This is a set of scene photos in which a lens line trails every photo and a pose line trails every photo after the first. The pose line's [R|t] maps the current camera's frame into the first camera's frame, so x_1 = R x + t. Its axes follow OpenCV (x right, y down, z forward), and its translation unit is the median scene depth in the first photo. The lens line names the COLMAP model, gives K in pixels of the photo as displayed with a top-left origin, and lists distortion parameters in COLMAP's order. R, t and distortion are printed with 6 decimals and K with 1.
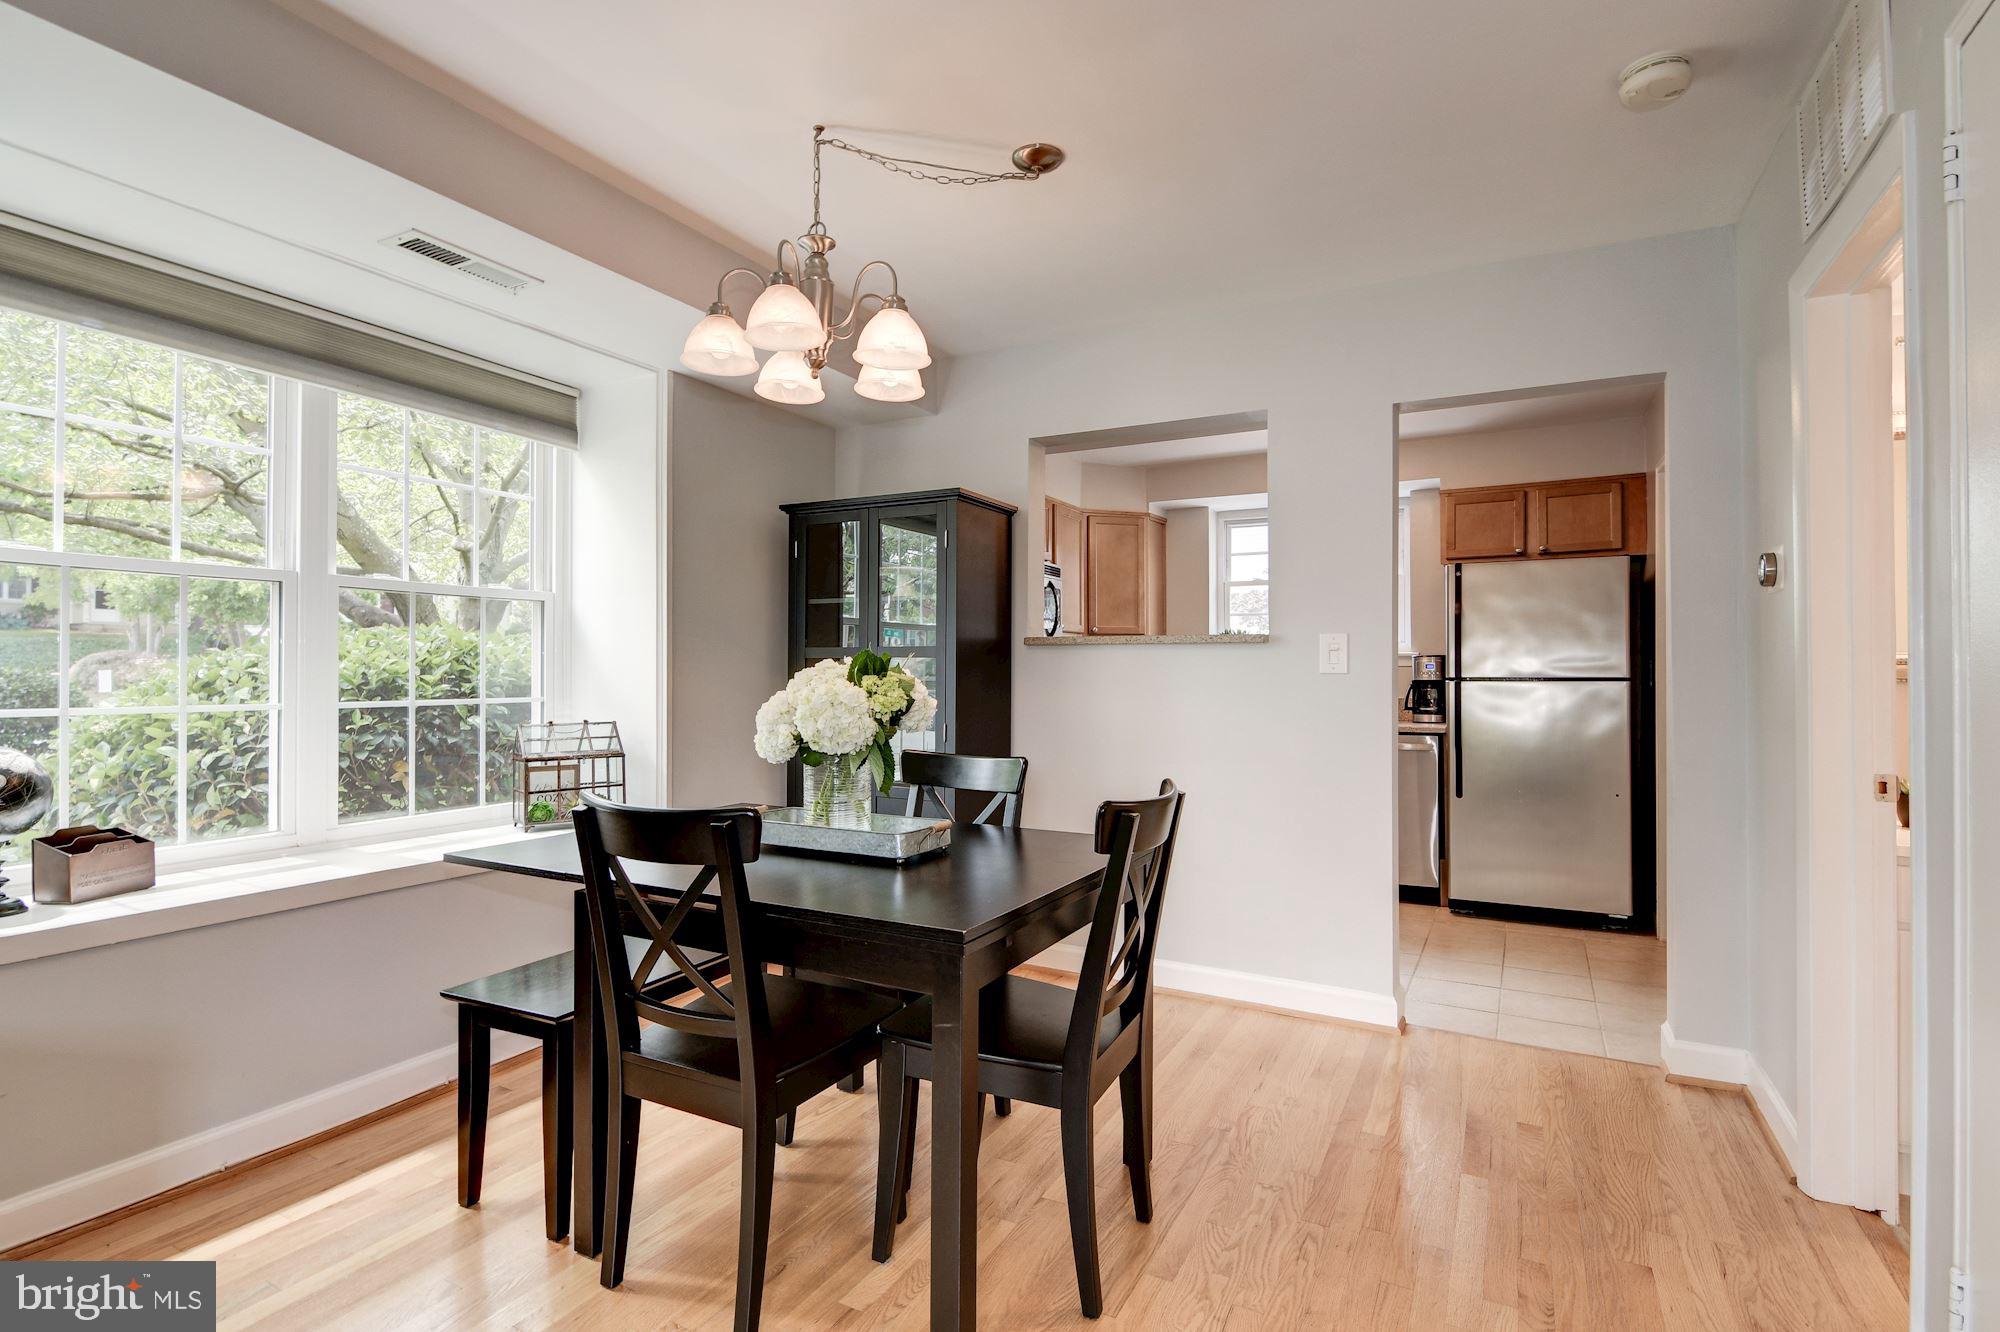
lens RADIAL K [[964.2, 0, 1019.8], [0, 964.2, 671.4], [0, 0, 1]] dist [0.012993, -0.013669]
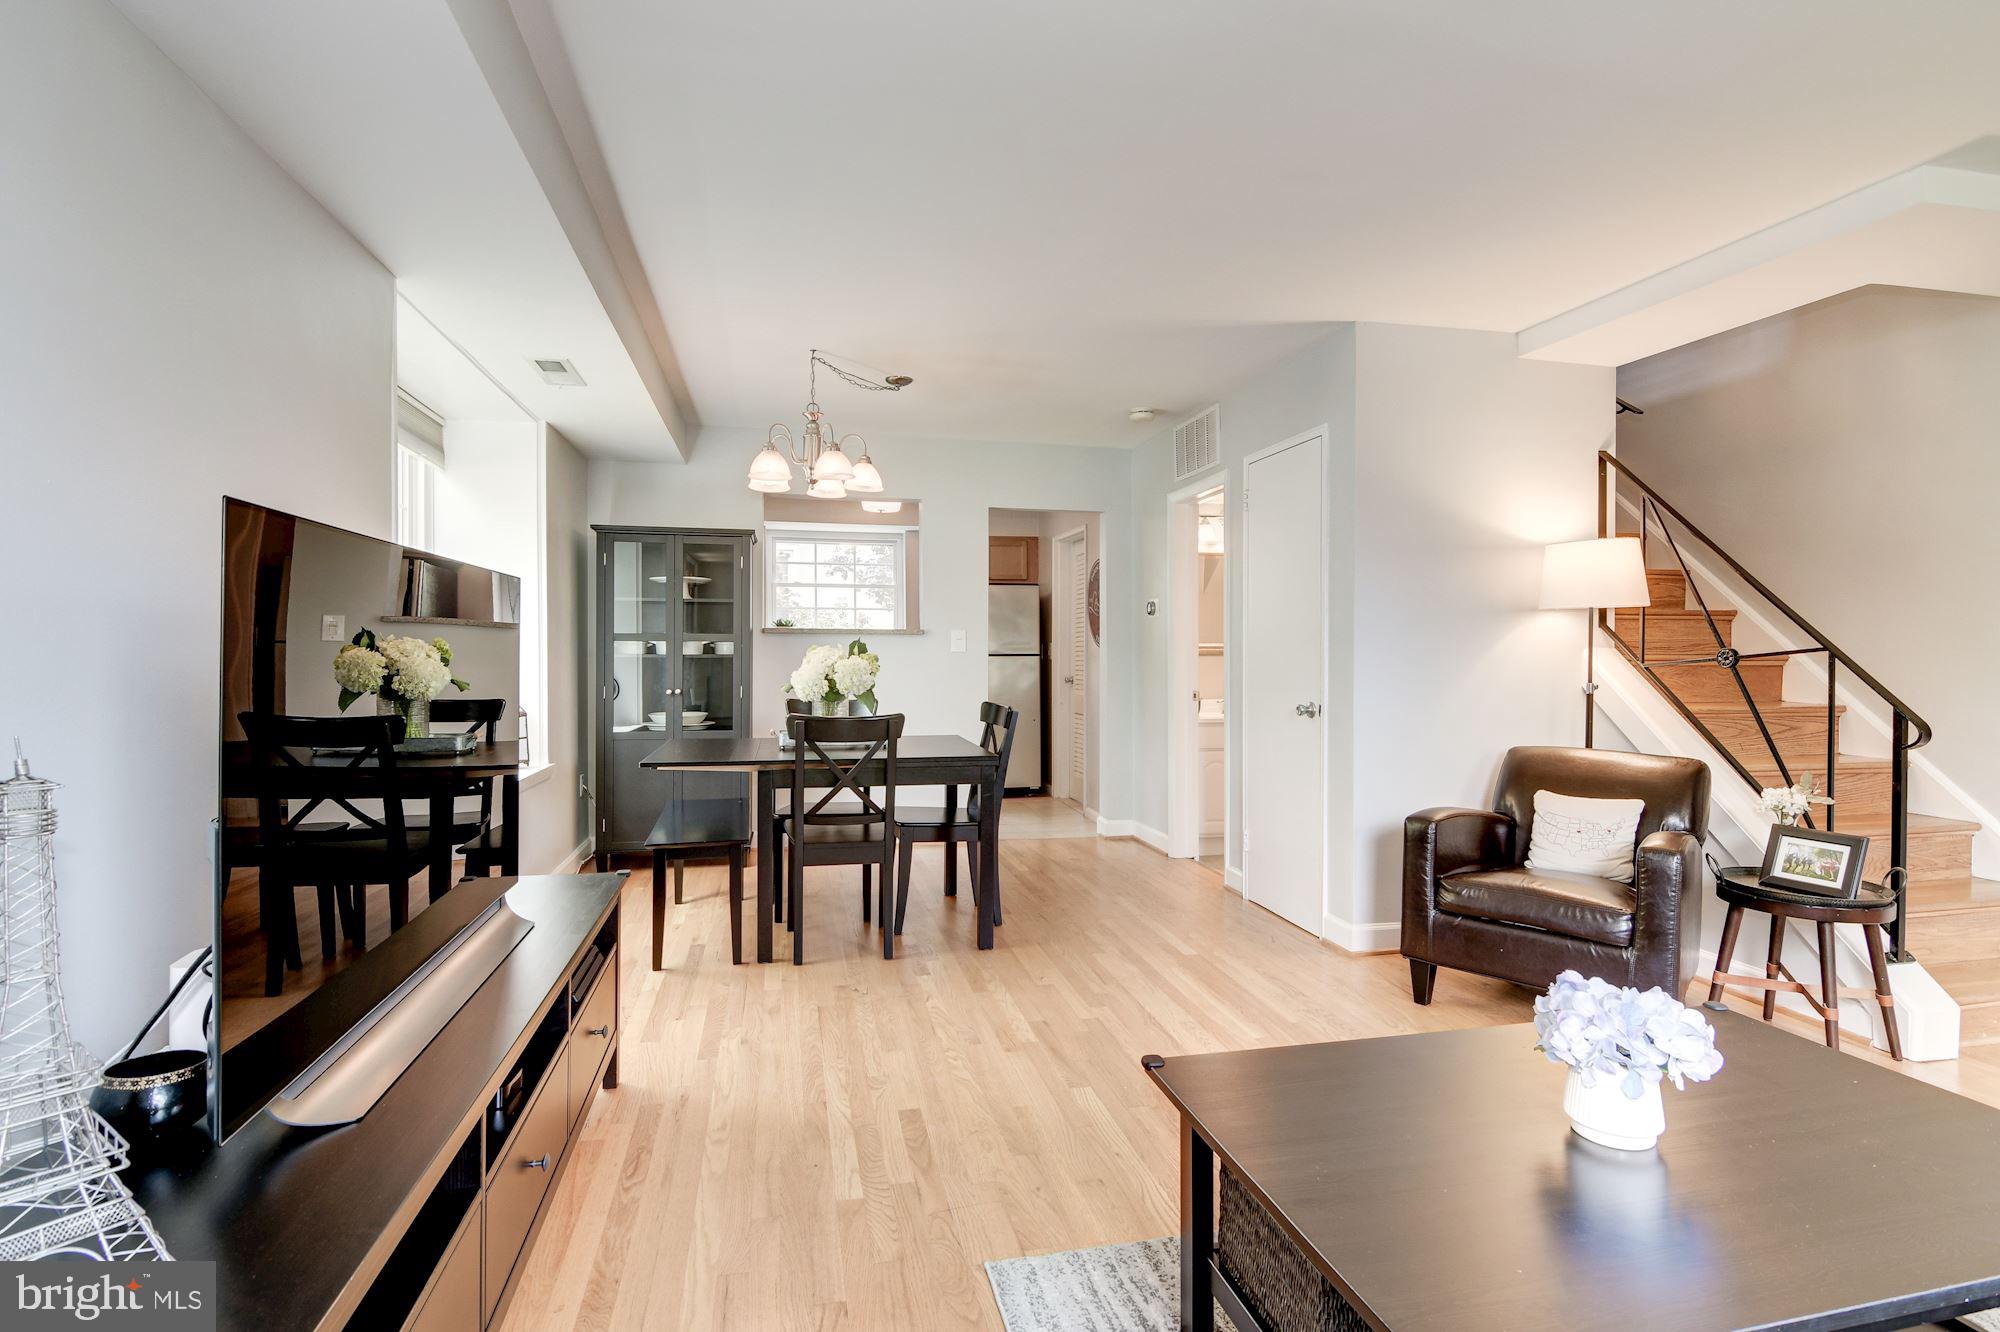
lens RADIAL K [[964.2, 0, 1019.8], [0, 964.2, 671.4], [0, 0, 1]] dist [0.012993, -0.013669]
pose [[0.753095, -0.014293, 0.657757, -0.541026], [-0.001835, 0.999714, 0.023824, -0.004000], [-0.657909, -0.019148, 0.752854, -0.300741]]
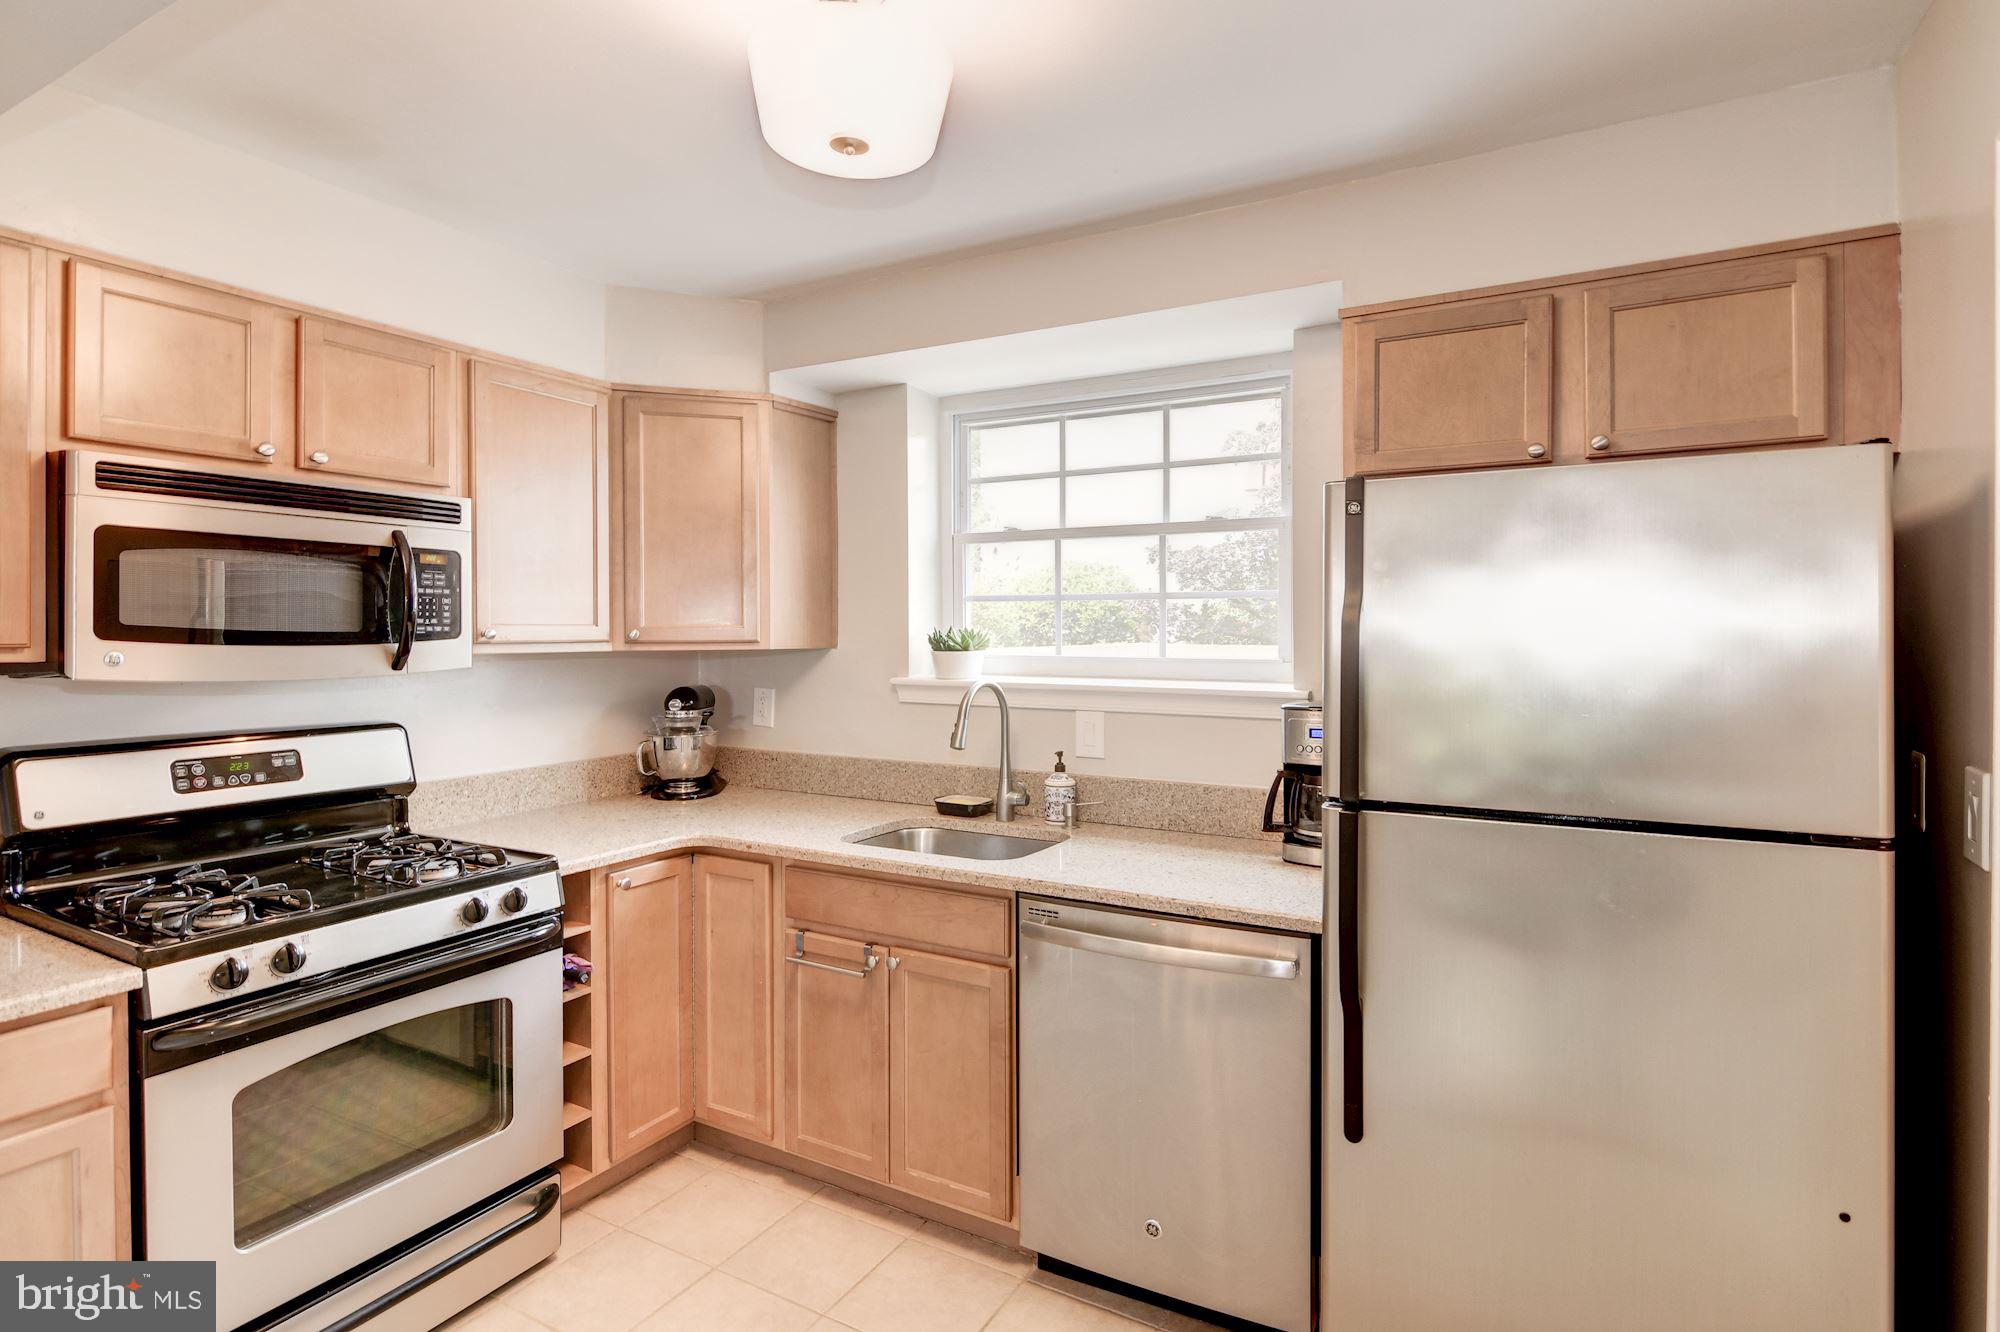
lens RADIAL K [[985.3, 0, 997.6], [0, 985.3, 631.1], [0, 0, 1]] dist [0.024579, -0.000006]
pose [[0.998799, 0.001851, -0.048953, 0.341908], [-0.001750, 0.999996, 0.002118, -0.056009], [0.048956, -0.002030, 0.998799, 0.630510]]
